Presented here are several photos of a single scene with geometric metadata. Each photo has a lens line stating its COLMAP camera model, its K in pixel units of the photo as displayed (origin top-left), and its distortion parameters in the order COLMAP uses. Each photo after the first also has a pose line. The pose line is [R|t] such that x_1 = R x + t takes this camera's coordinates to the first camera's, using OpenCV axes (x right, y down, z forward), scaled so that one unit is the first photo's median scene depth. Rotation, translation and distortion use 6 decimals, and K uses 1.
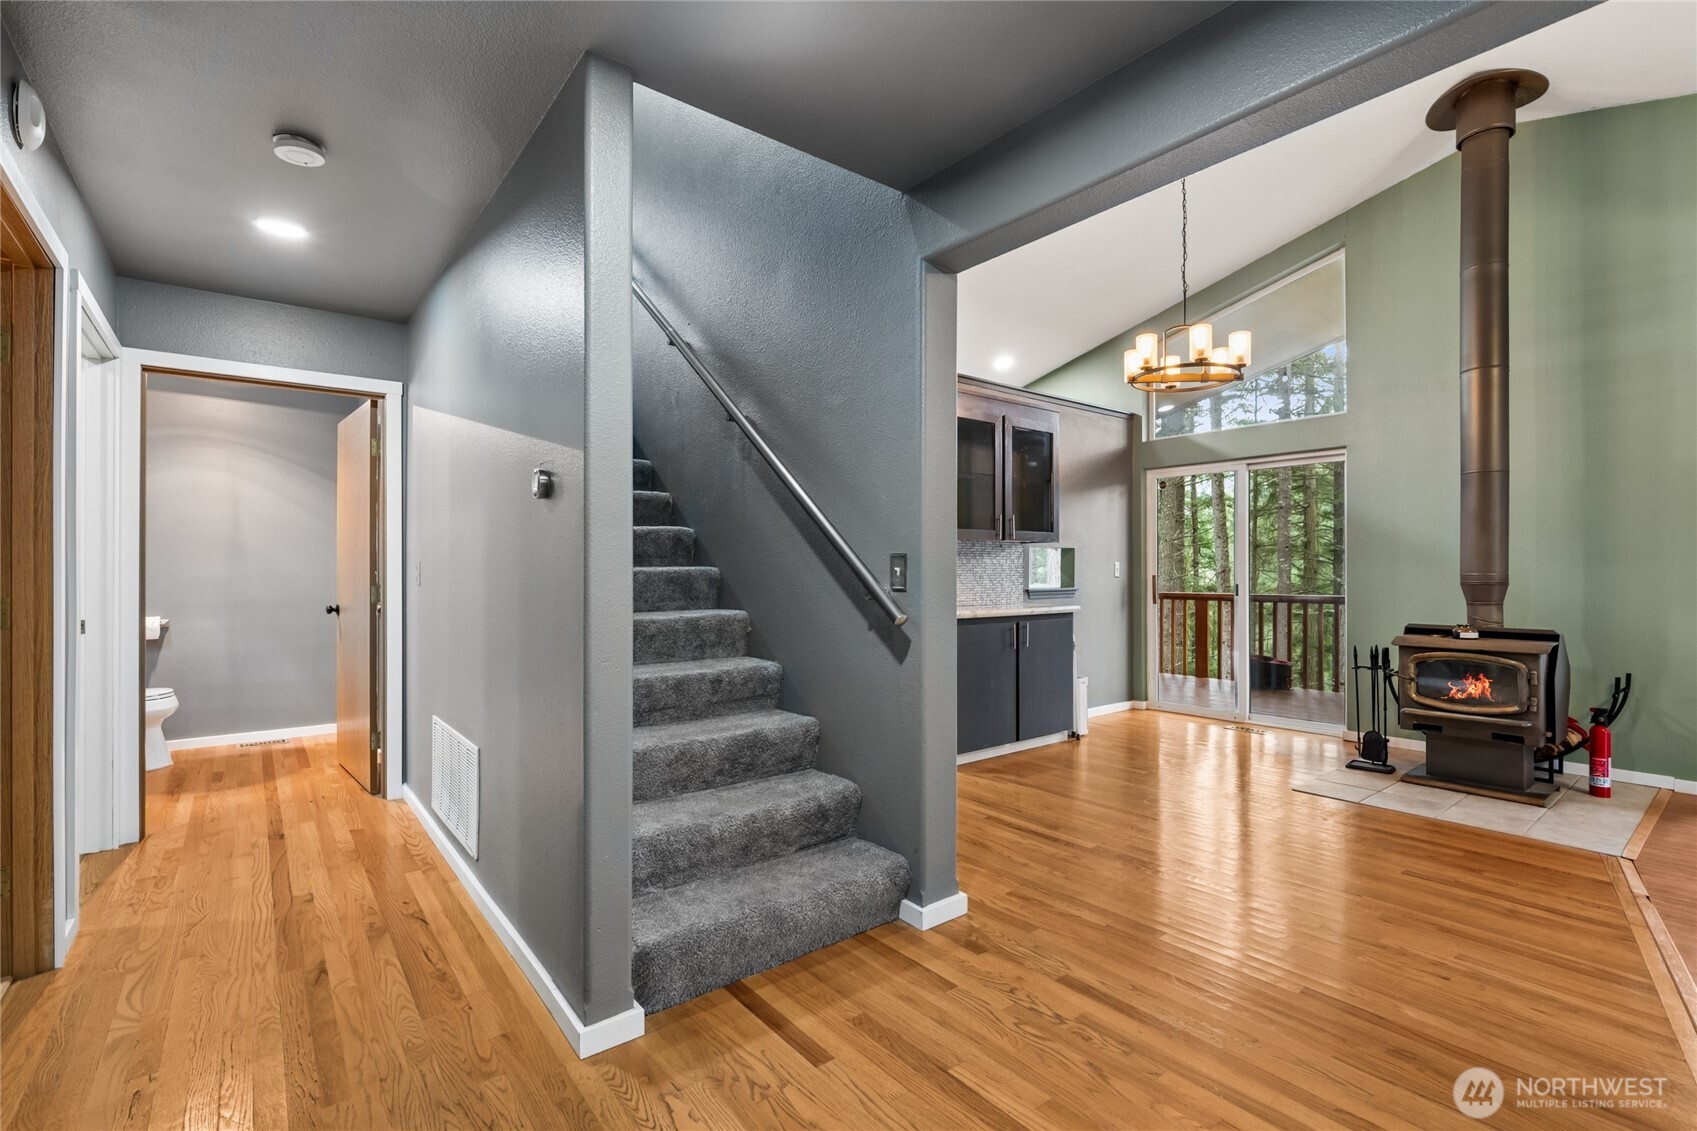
lens RADIAL K [[751.1, 0, 845.7], [0, 751.1, 569.8], [0, 0, 1]] dist [-0.001443, -0.000126]
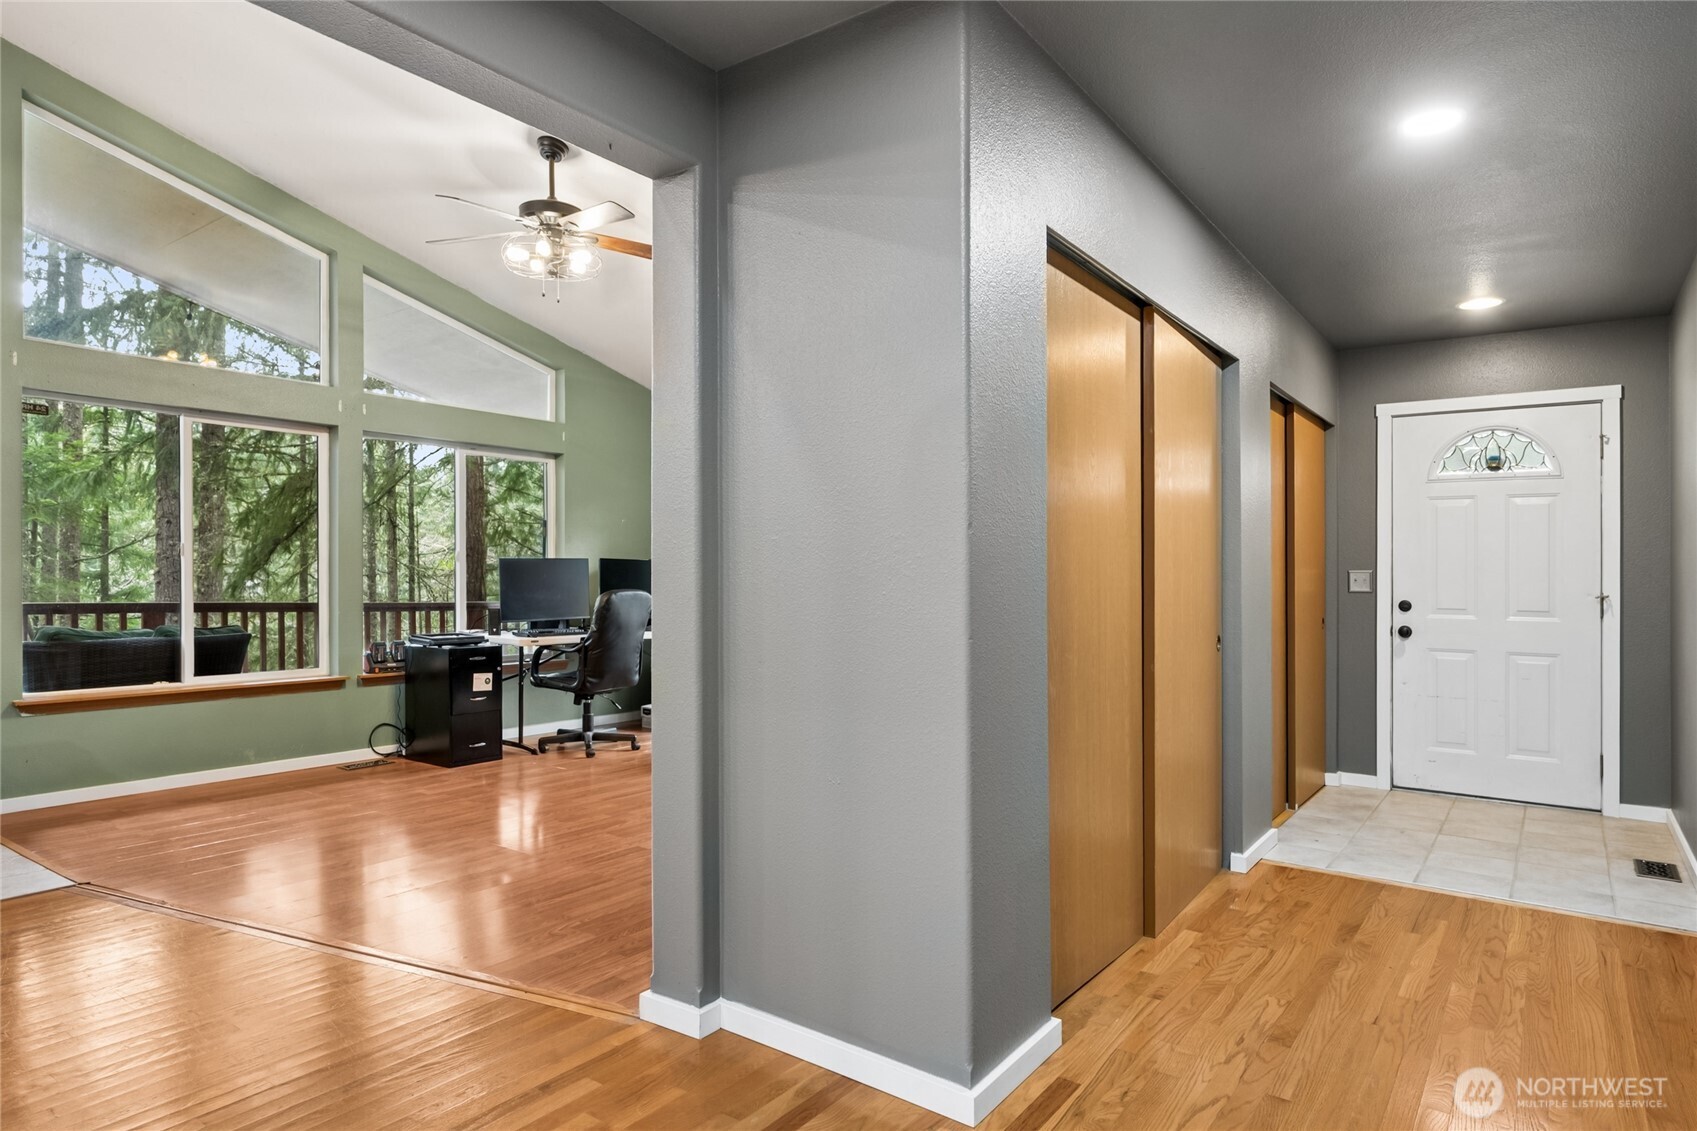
lens RADIAL K [[999.9, 0, 843.8], [0, 999.9, 584.9], [0, 0, 1]] dist [0.002934, 0.000137]
pose [[-0.278211, -0.015055, 0.960402, -0.271492], [-0.012477, 0.999849, 0.012059, -0.001977], [-0.960439, -0.008628, -0.278357, 0.334113]]
